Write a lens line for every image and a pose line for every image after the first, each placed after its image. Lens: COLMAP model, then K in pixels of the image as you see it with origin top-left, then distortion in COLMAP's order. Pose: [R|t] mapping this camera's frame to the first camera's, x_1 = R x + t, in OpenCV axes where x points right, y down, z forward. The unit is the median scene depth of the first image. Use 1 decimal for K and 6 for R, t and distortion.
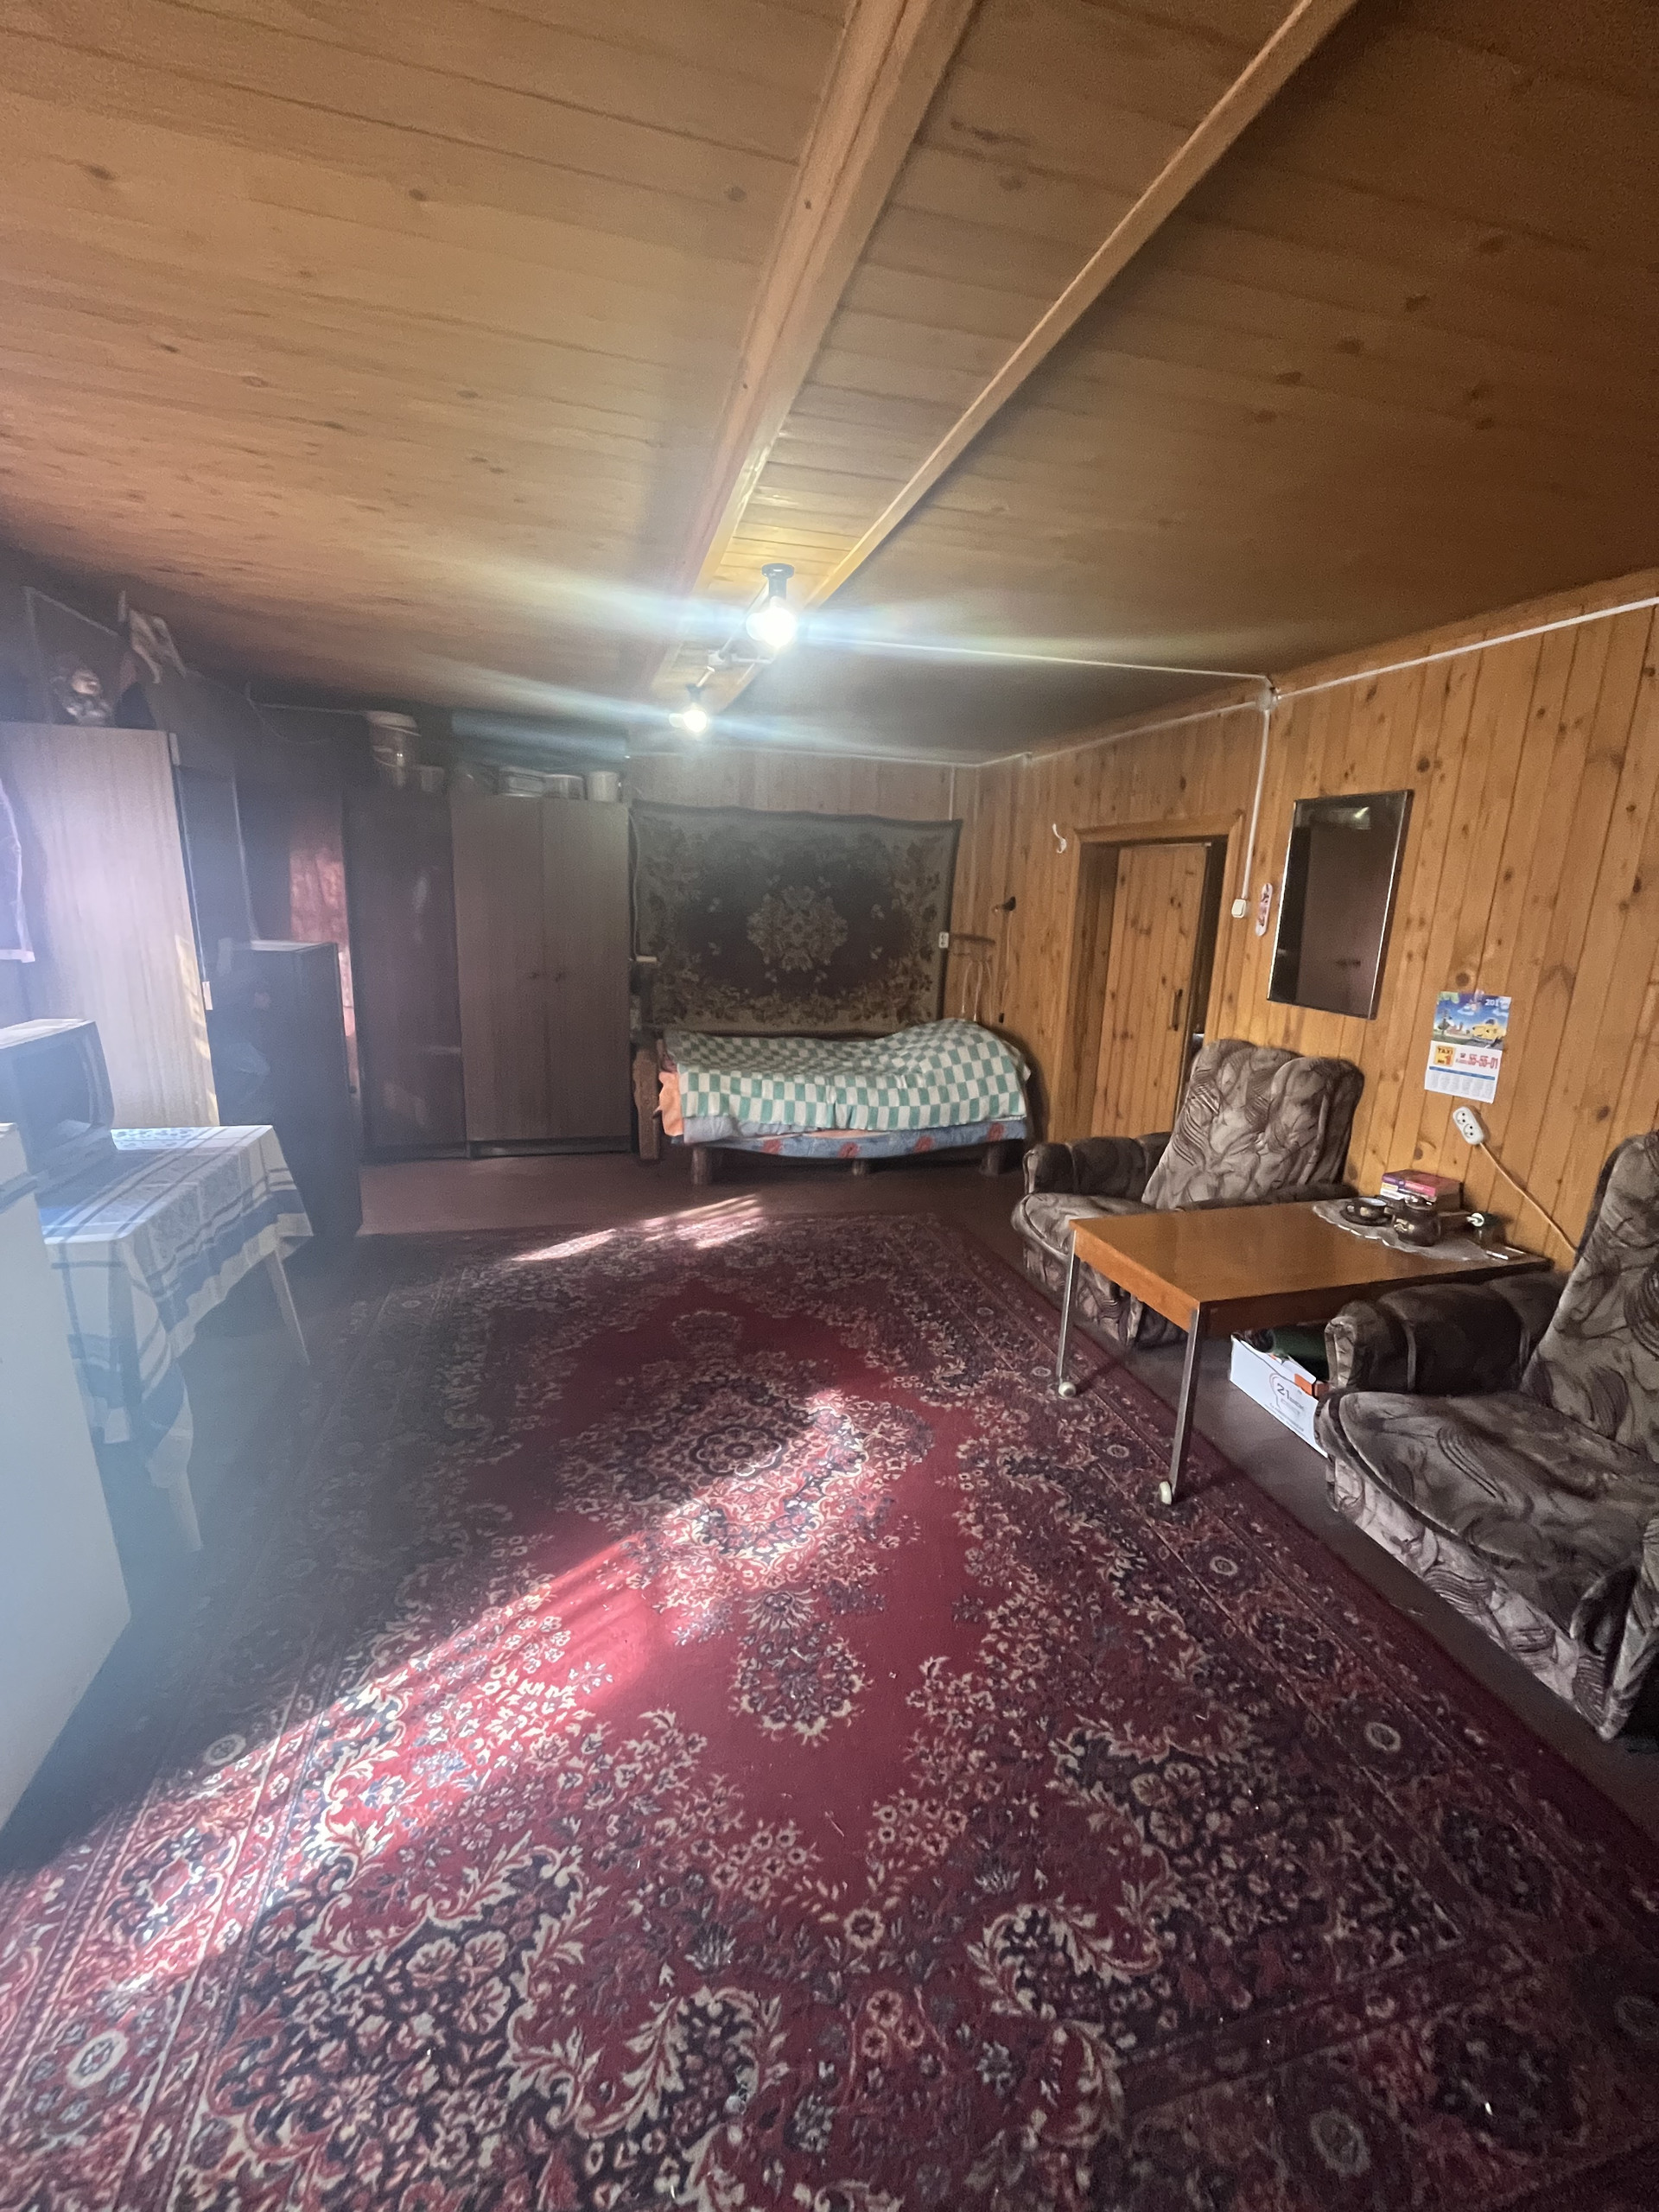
lens RADIAL K [[905.2, 0, 826.3], [0, 905.2, 1106.9], [0, 0, 1]] dist [-0.000017, 0.000155]
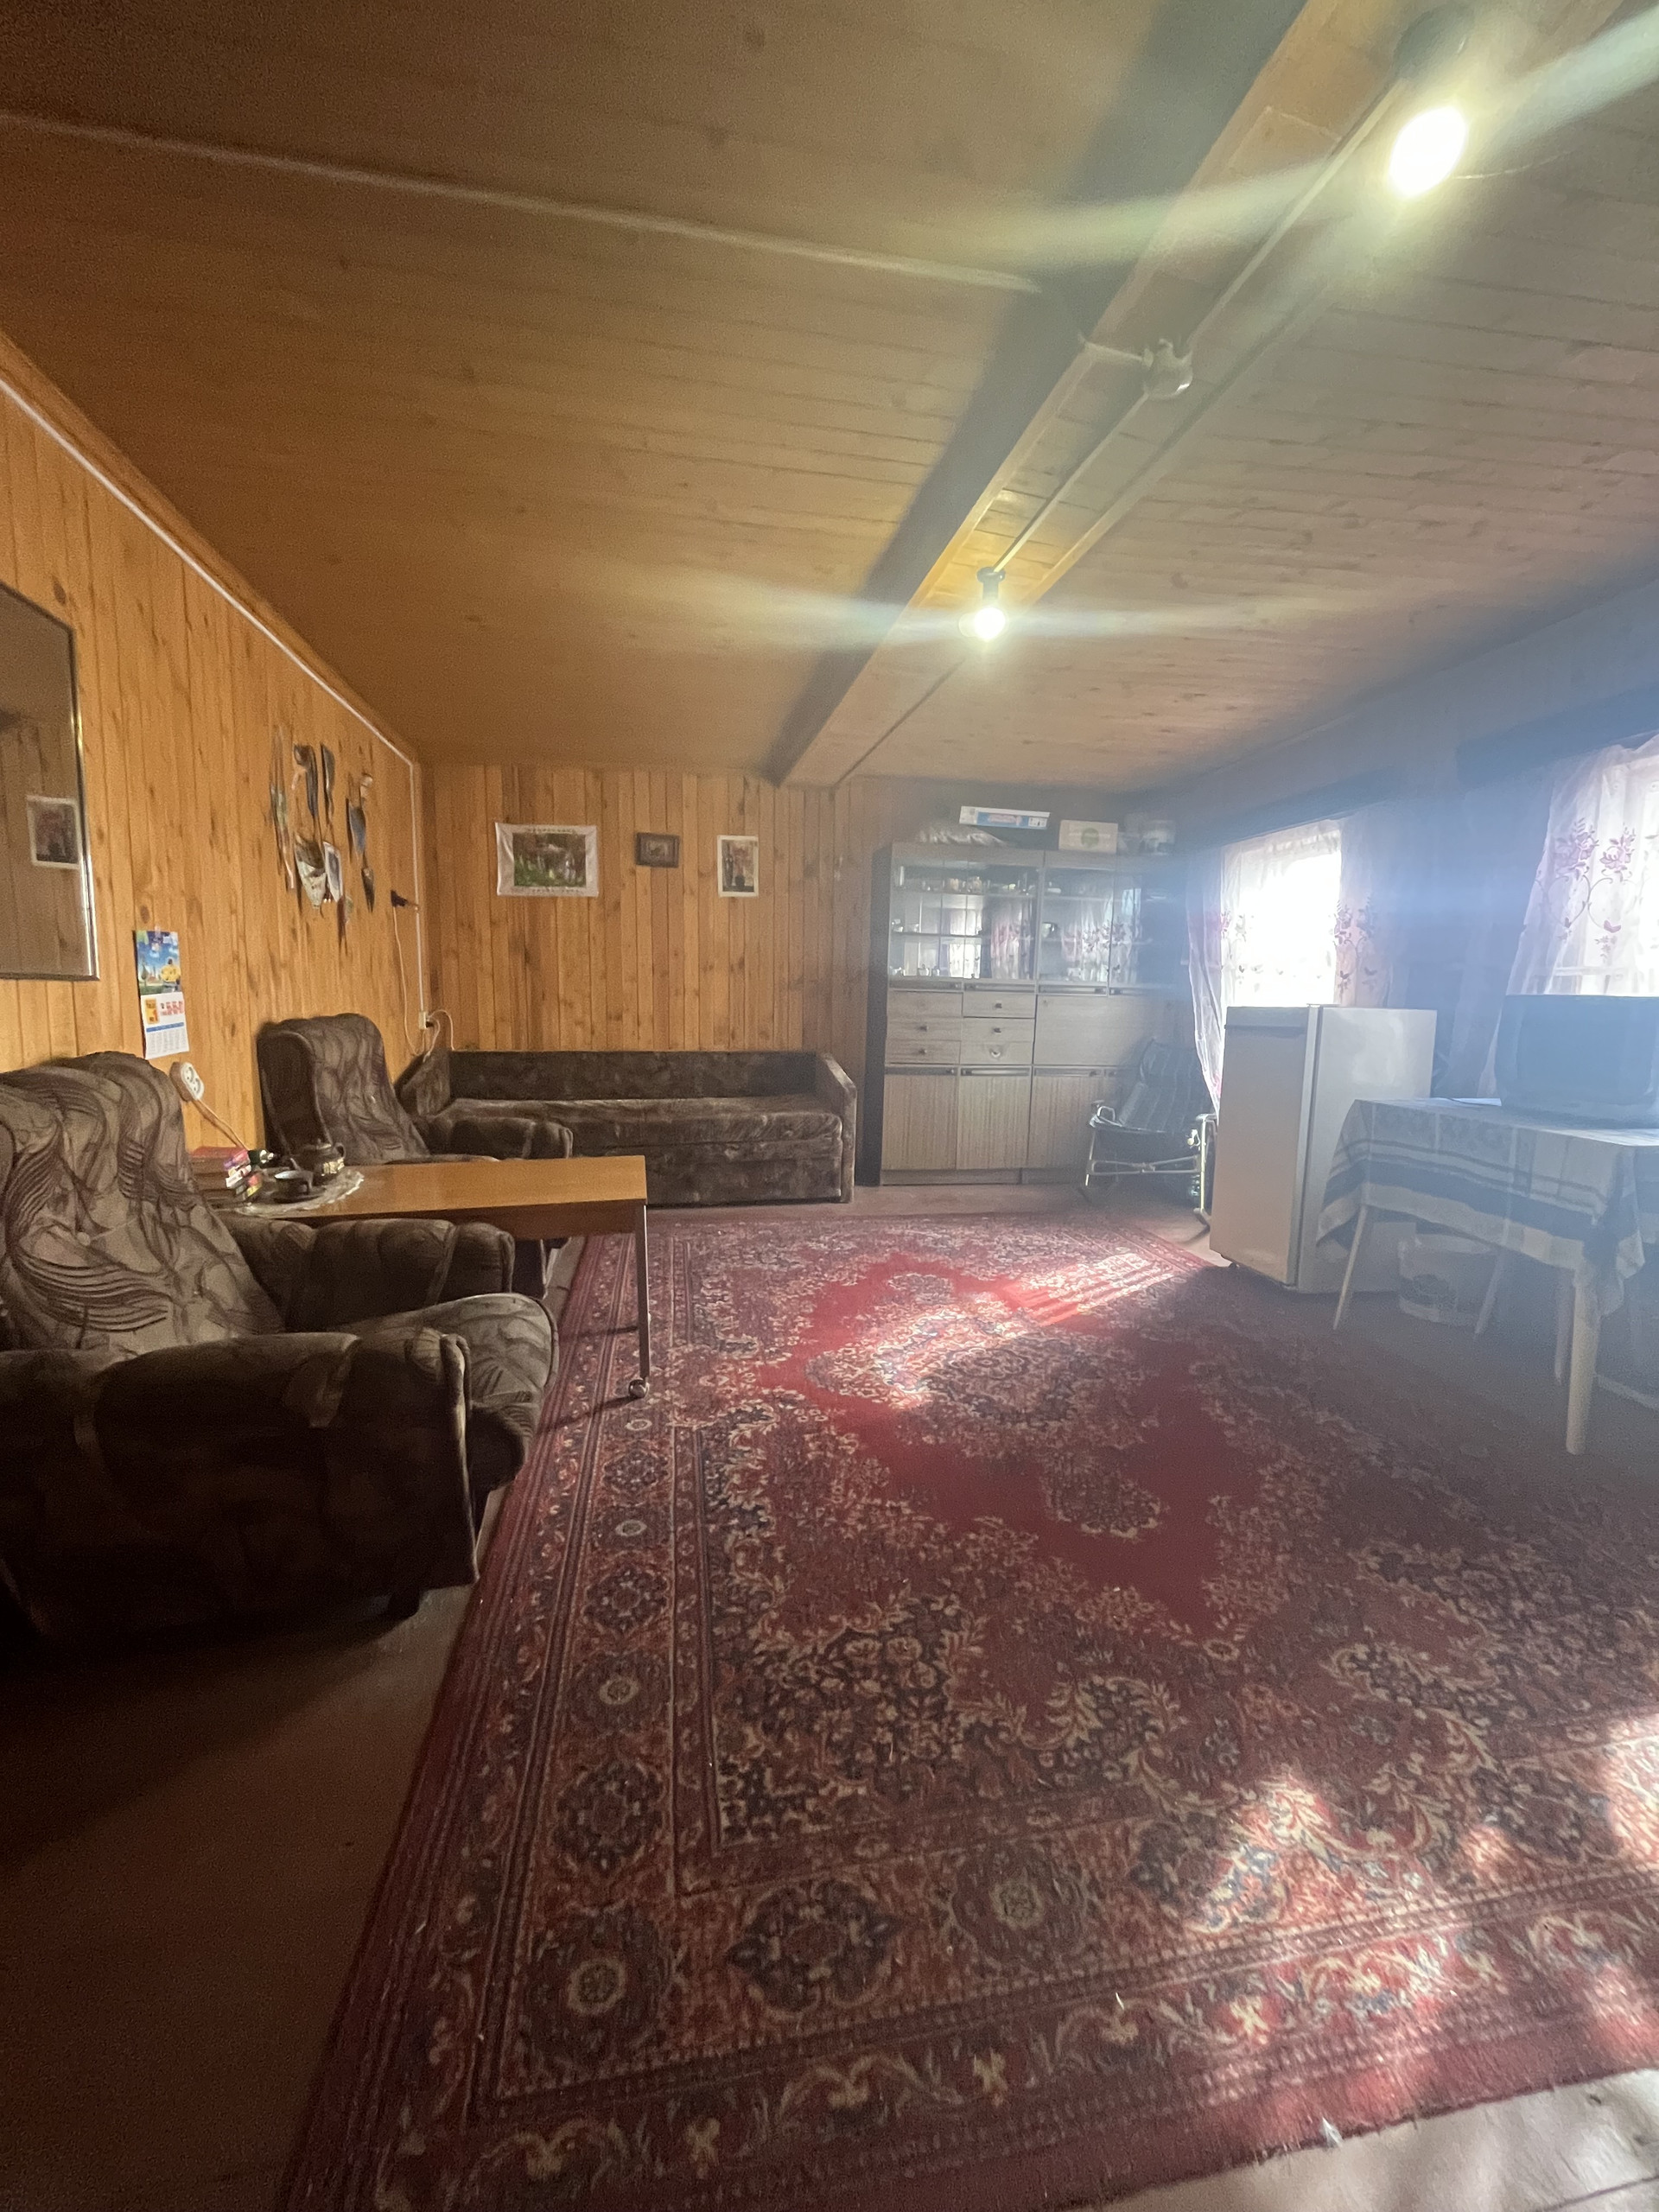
lens RADIAL K [[905.2, 0, 824.2], [0, 905.2, 1102.8], [0, 0, 1]] dist [-0.000017, 0.000155]
pose [[-0.995956, -0.045876, 0.077247, 0.031257], [-0.015046, 0.932831, 0.360000, -0.311840], [-0.088574, 0.357382, -0.929749, 1.932003]]
